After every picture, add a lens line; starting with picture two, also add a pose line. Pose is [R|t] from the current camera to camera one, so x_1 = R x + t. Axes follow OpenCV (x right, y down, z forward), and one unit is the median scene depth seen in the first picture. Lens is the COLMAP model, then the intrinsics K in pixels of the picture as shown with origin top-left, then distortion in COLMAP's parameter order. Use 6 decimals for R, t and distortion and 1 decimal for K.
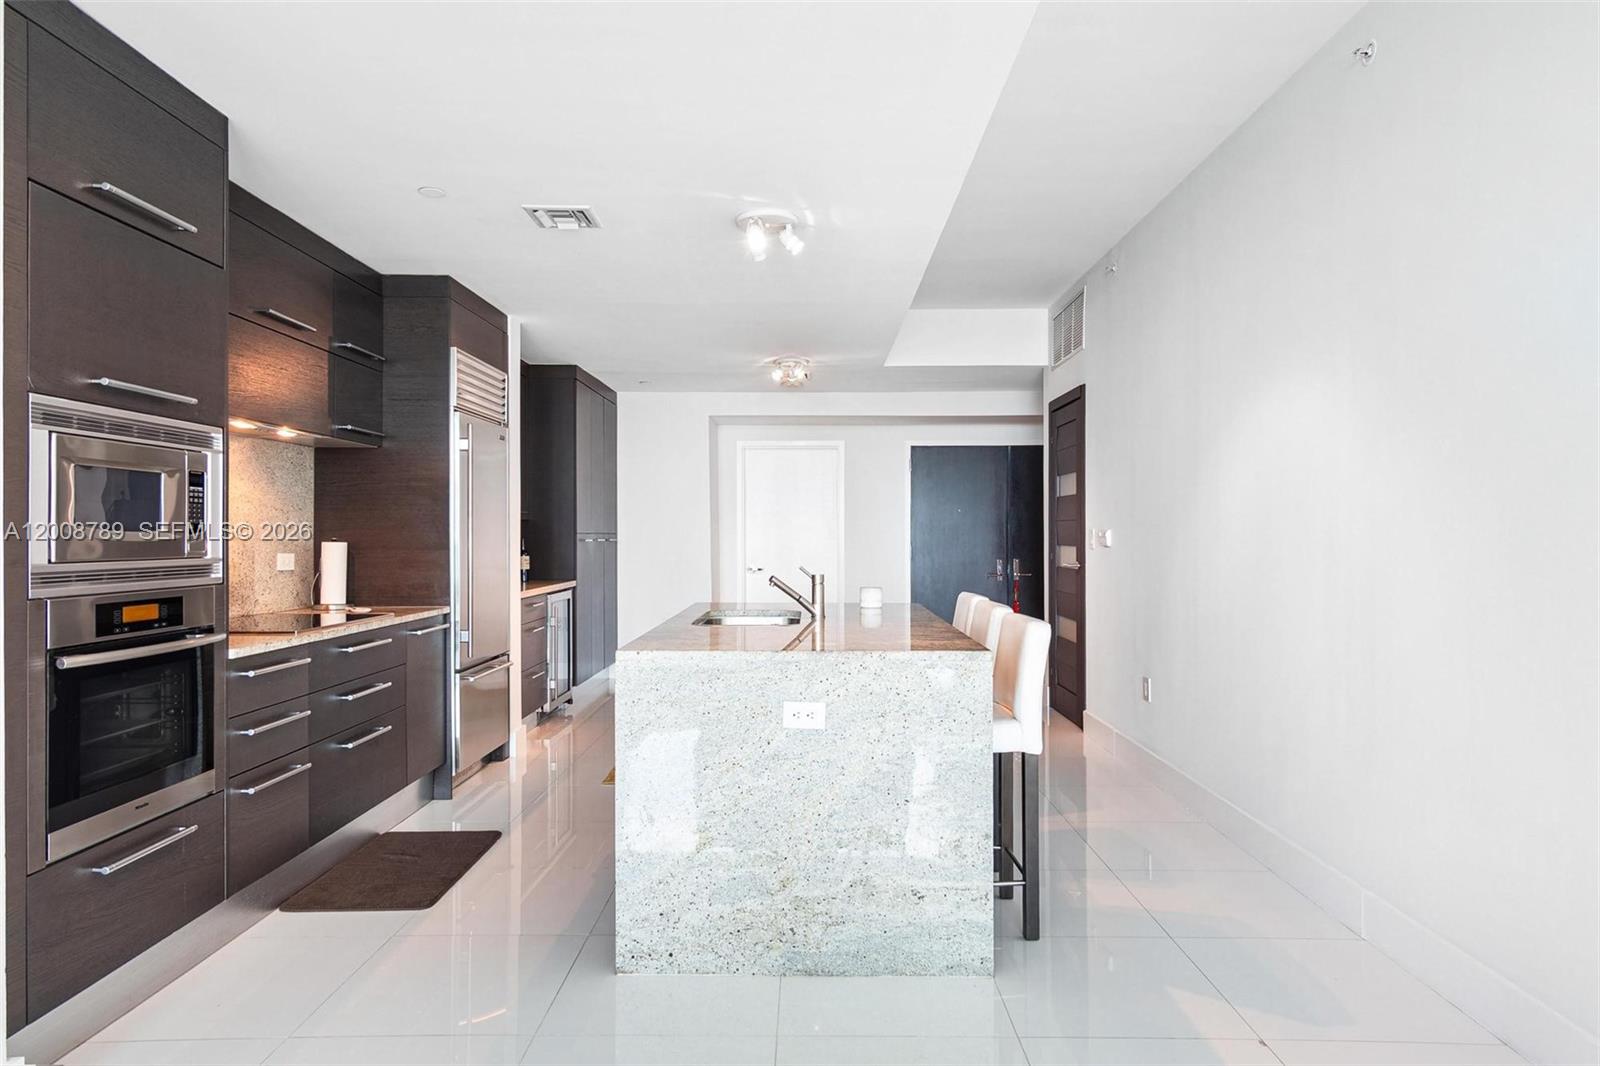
lens RADIAL K [[982.1, 0, 799.4], [0, 982.1, 544.5], [0, 0, 1]] dist [0.017894, -0.000109]
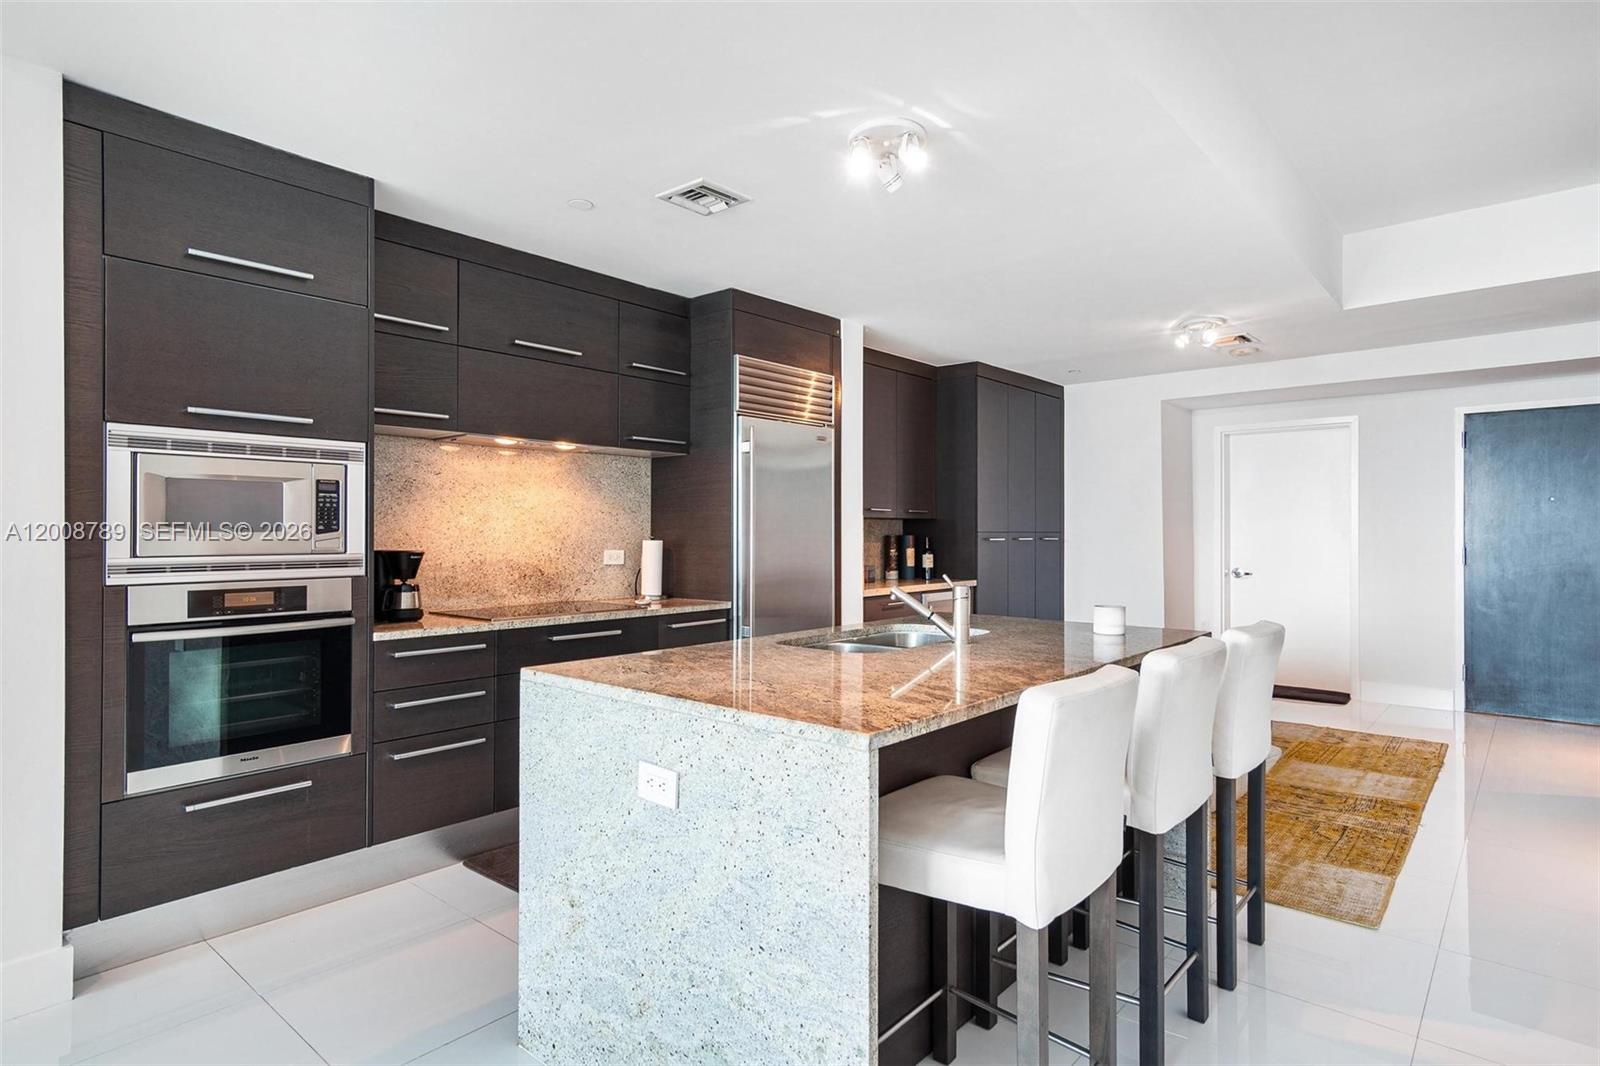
lens RADIAL K [[857.1, 0, 800.0], [0, 857.1, 533.0], [0, 0, 1]] dist [0.003105, 0.001189]
pose [[0.765250, -0.001365, -0.643732, 0.486185], [-0.005220, 0.999952, -0.008325, -0.005893], [0.643713, 0.009731, 0.765206, 0.580460]]
